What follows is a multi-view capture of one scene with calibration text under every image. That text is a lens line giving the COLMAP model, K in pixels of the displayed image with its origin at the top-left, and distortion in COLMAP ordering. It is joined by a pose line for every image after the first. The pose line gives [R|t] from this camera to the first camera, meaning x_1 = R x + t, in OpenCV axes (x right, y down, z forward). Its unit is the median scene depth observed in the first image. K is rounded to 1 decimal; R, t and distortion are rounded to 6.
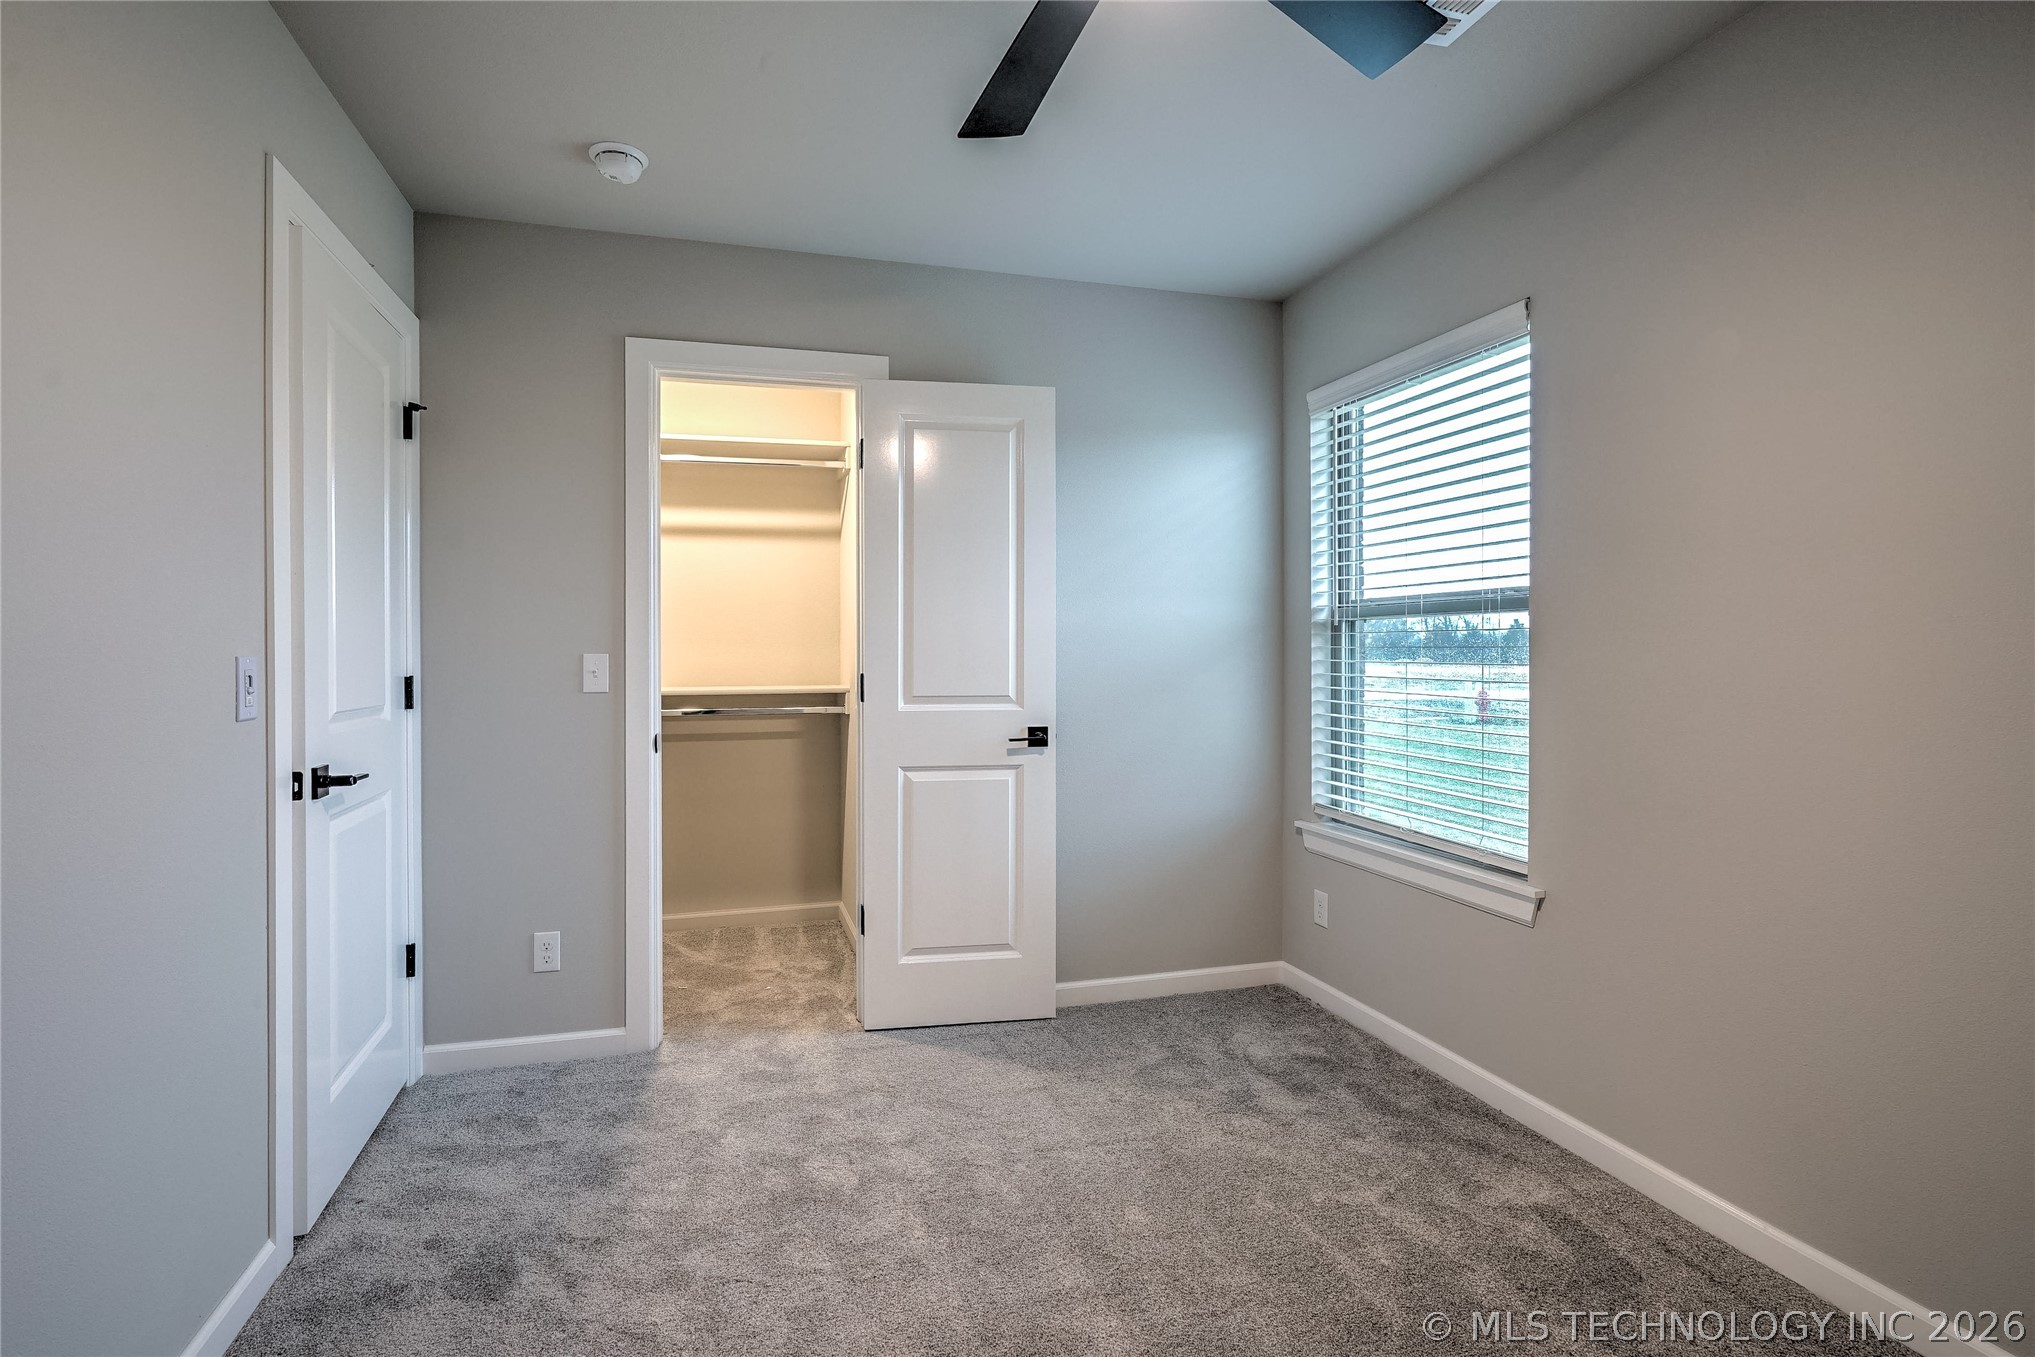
lens RADIAL K [[971.0, 0, 1005.1], [0, 971.0, 673.8], [0, 0, 1]] dist [0.001035, 0.000234]
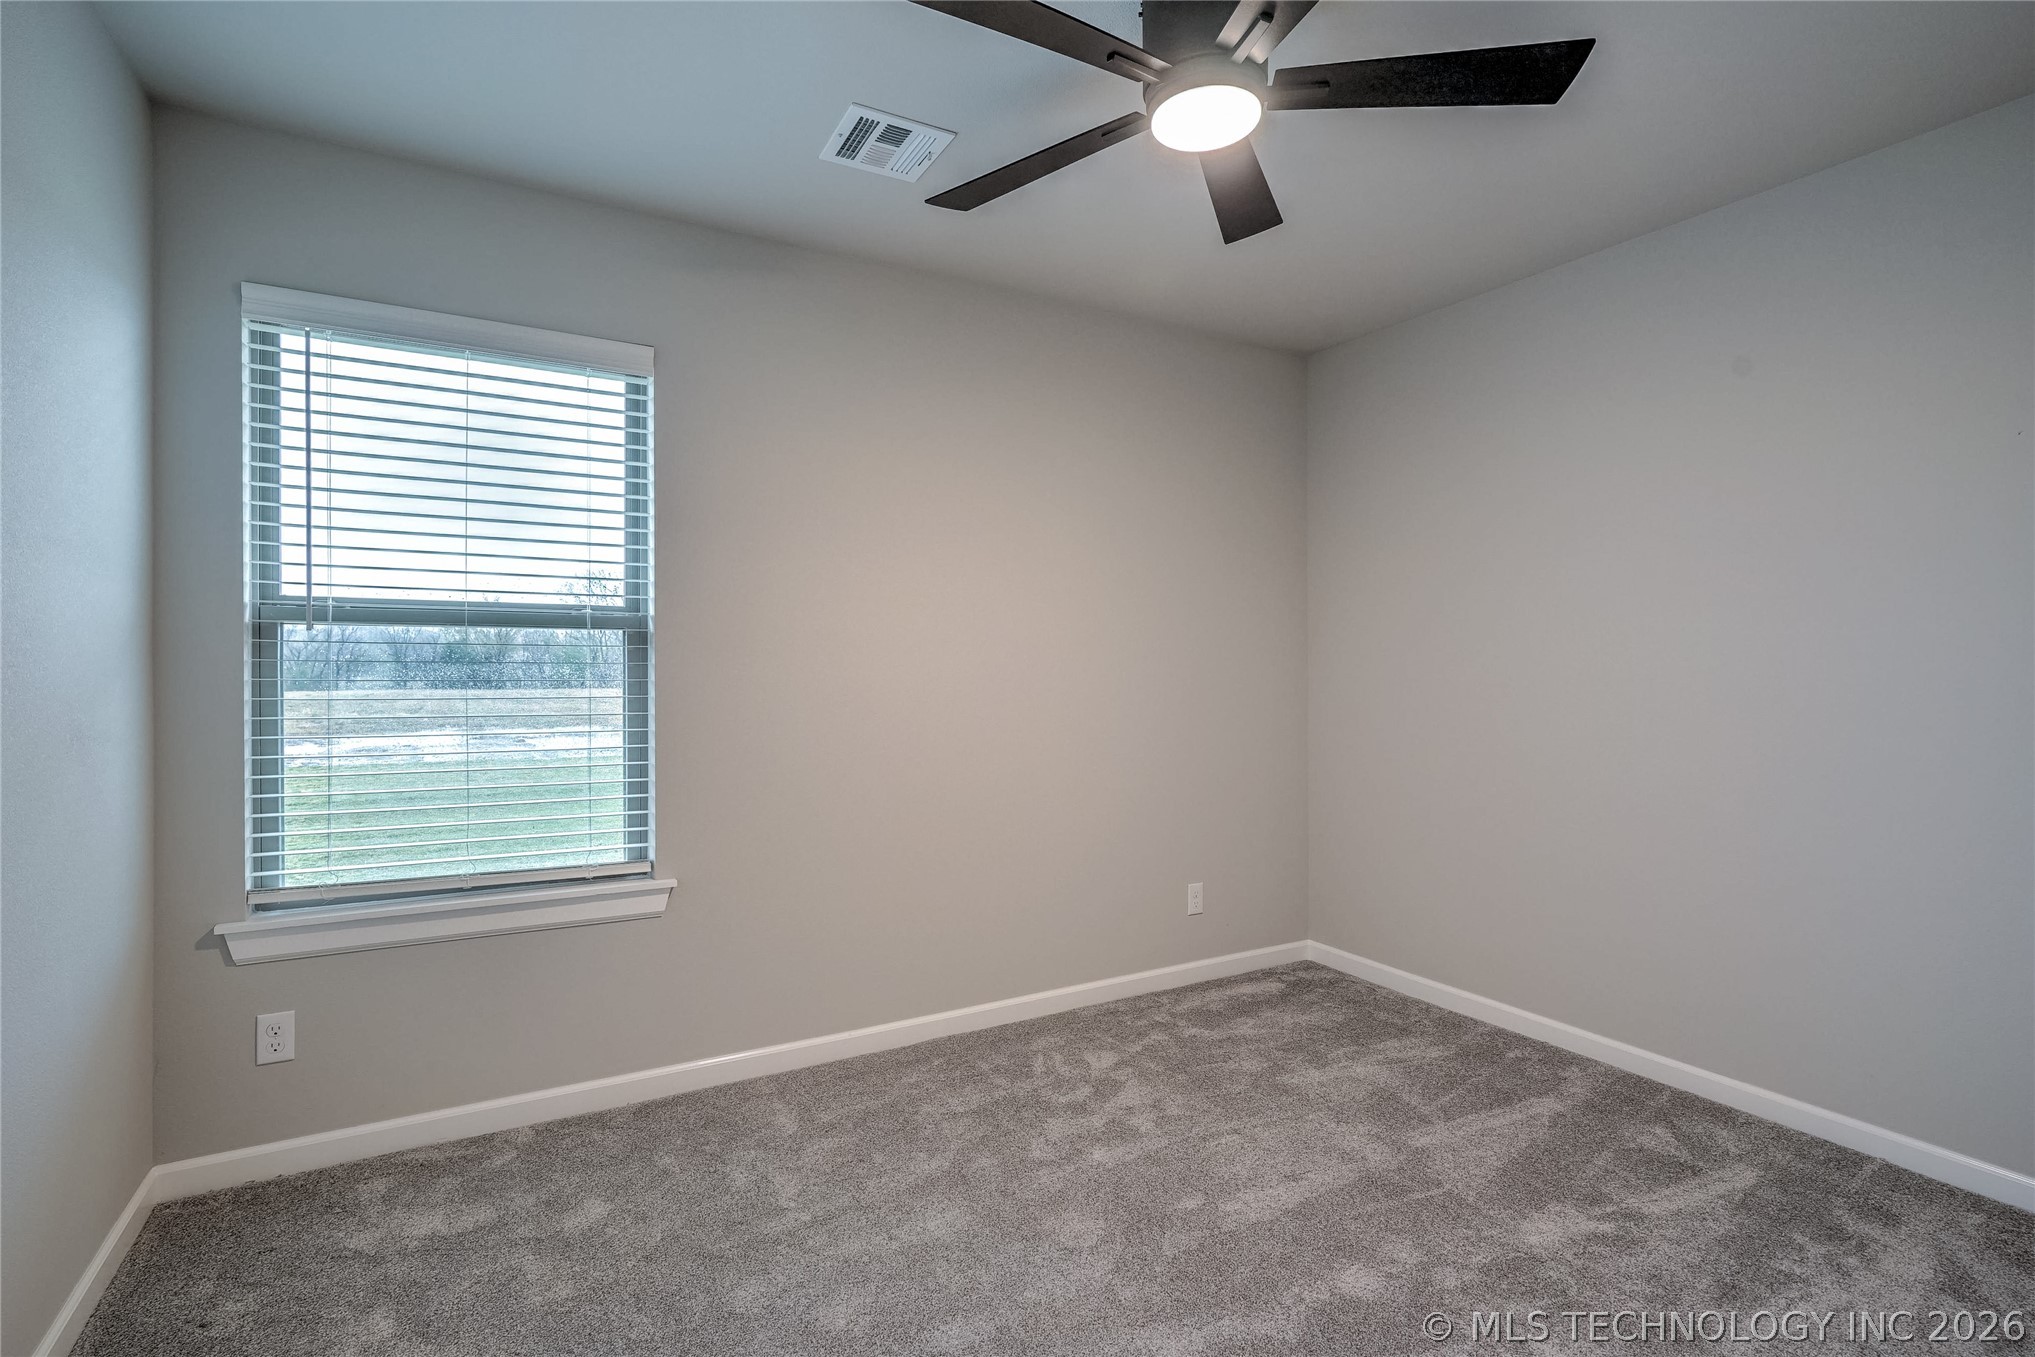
lens RADIAL K [[971.0, 0, 1005.1], [0, 971.0, 673.8], [0, 0, 1]] dist [0.001035, 0.000234]
pose [[-0.224054, -0.000991, 0.974576, -0.484373], [0.022535, 0.999727, 0.006197, -0.011236], [-0.974316, 0.023351, -0.223970, 0.664695]]
